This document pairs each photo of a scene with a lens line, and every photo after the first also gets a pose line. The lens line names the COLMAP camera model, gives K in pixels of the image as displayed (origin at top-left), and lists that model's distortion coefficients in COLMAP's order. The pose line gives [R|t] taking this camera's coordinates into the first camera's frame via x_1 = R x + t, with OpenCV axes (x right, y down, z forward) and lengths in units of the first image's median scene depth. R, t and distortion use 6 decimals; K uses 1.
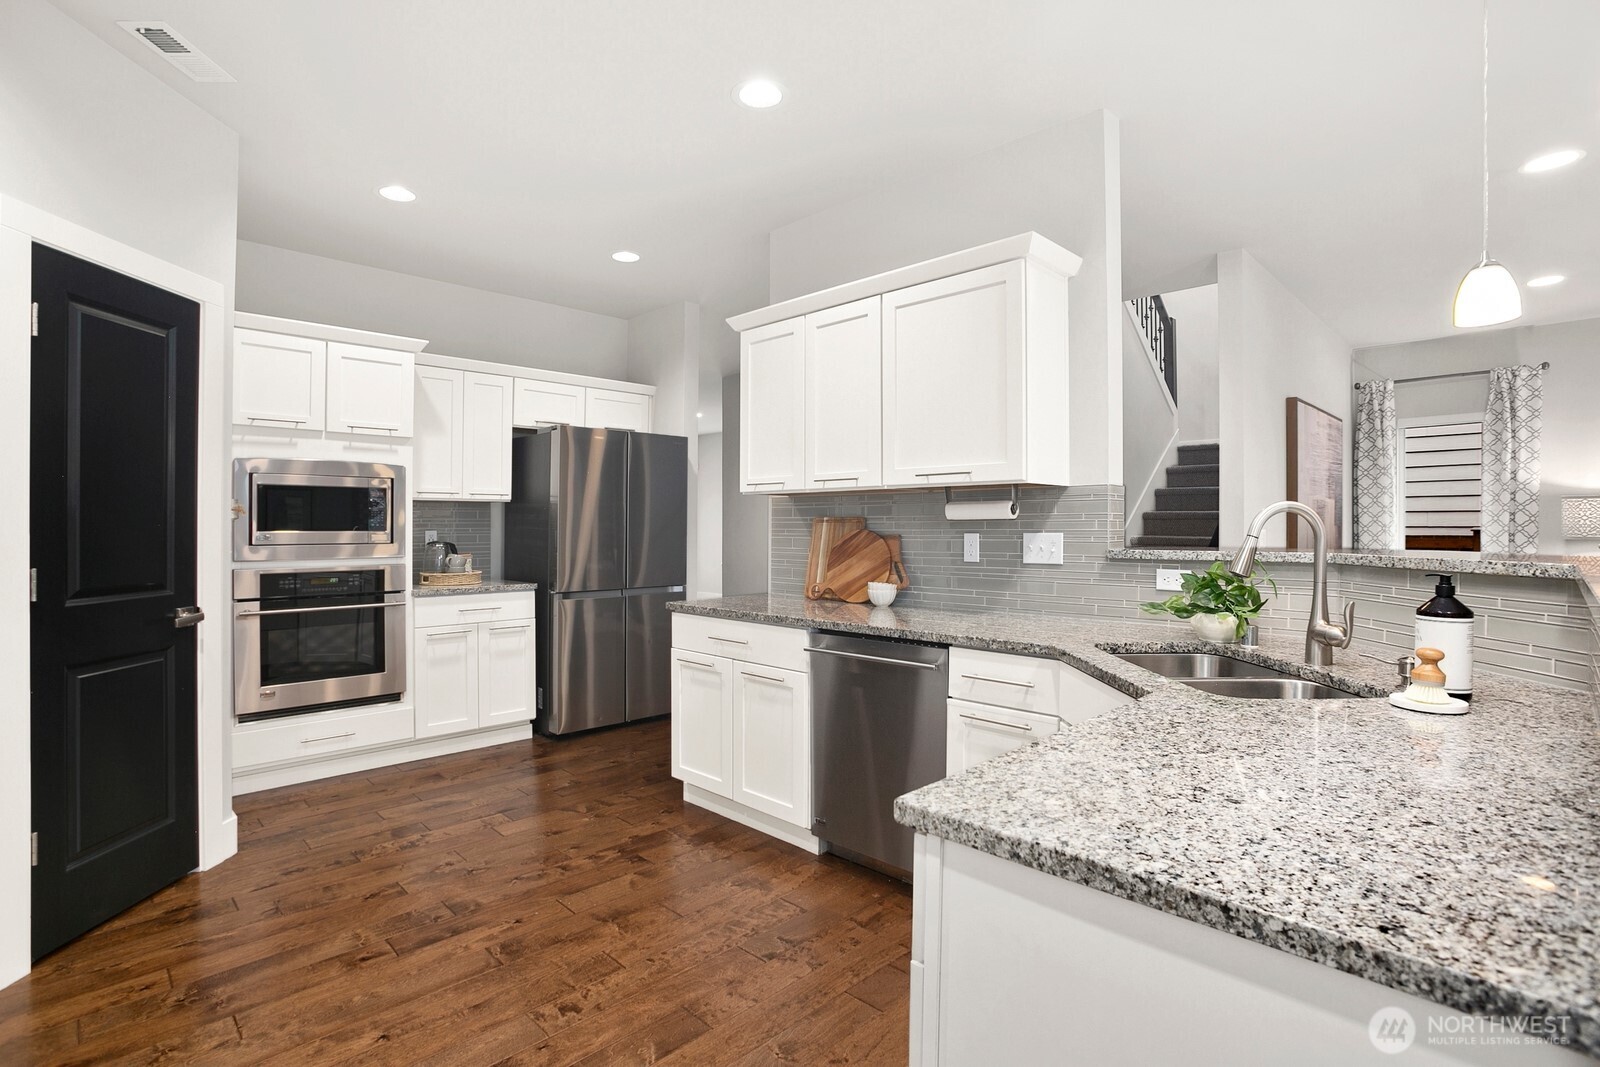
lens RADIAL K [[767.4, 0, 798.9], [0, 767.4, 497.2], [0, 0, 1]] dist [-0.070855, 0.025042]
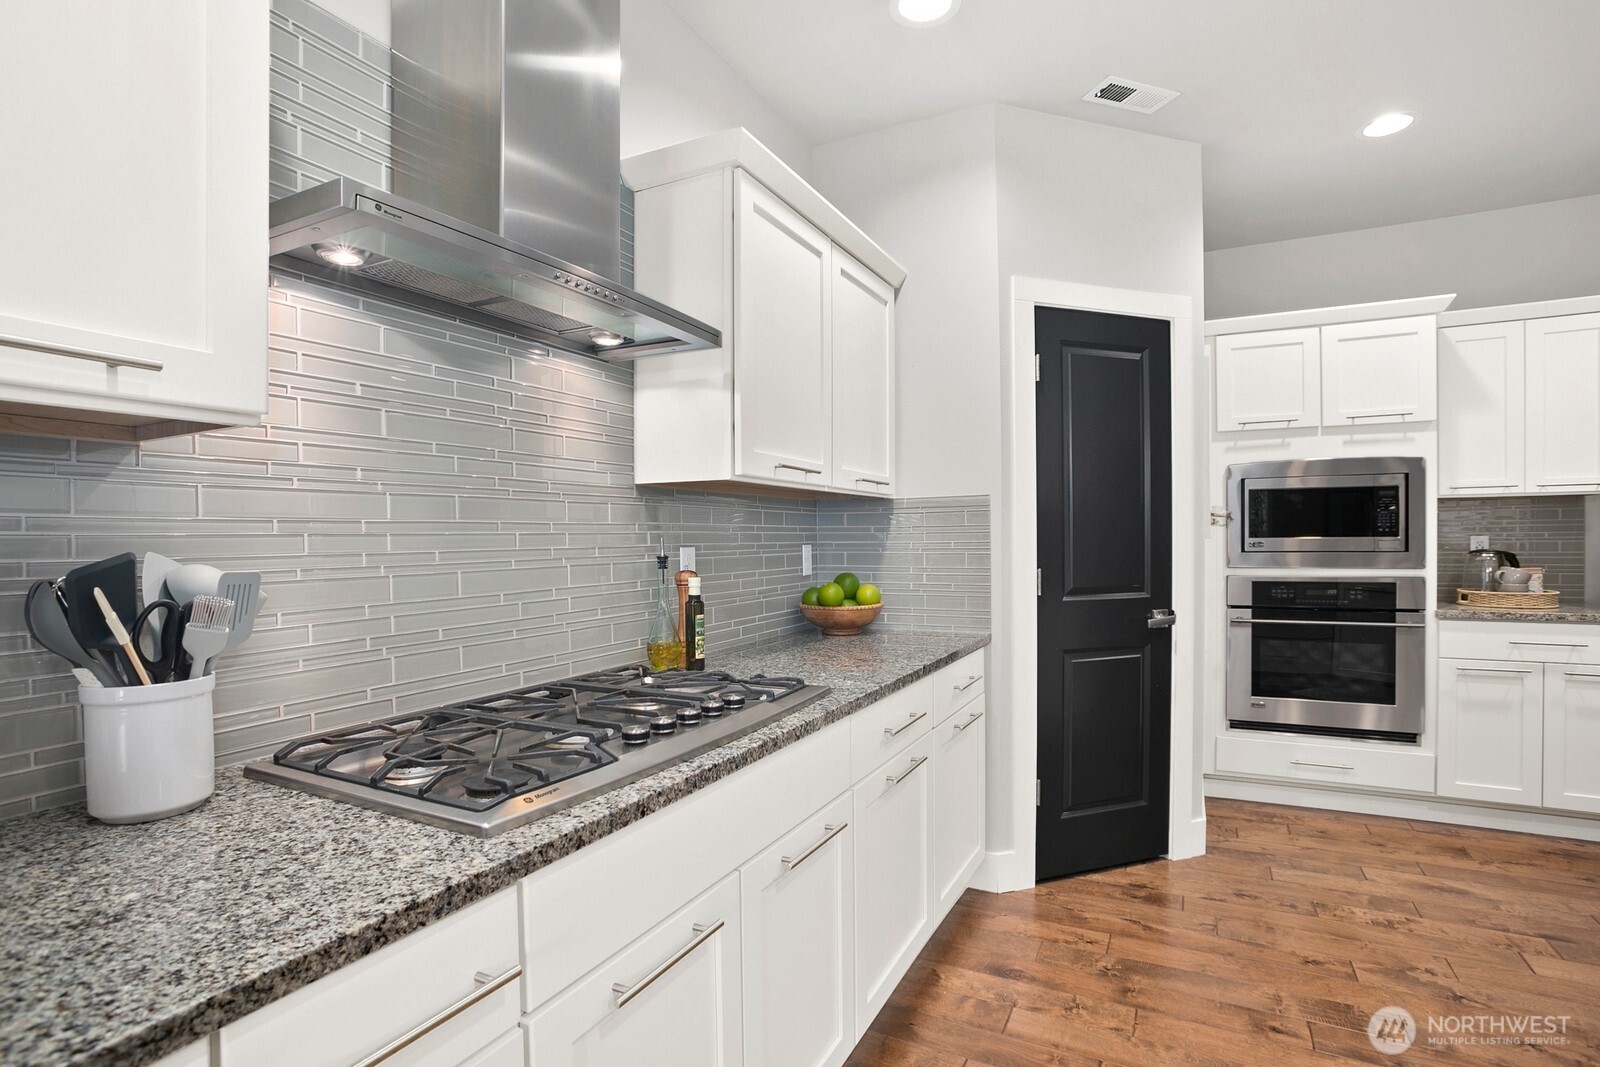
lens RADIAL K [[776.3, 0, 800.0], [0, 776.3, 533.5], [0, 0, 1]] dist [-0.075367, 0.028228]
pose [[0.300268, -0.003508, -0.953848, 0.050127], [0.044011, 0.998979, 0.010180, 0.004414], [0.952839, -0.045037, 0.300116, 0.141187]]
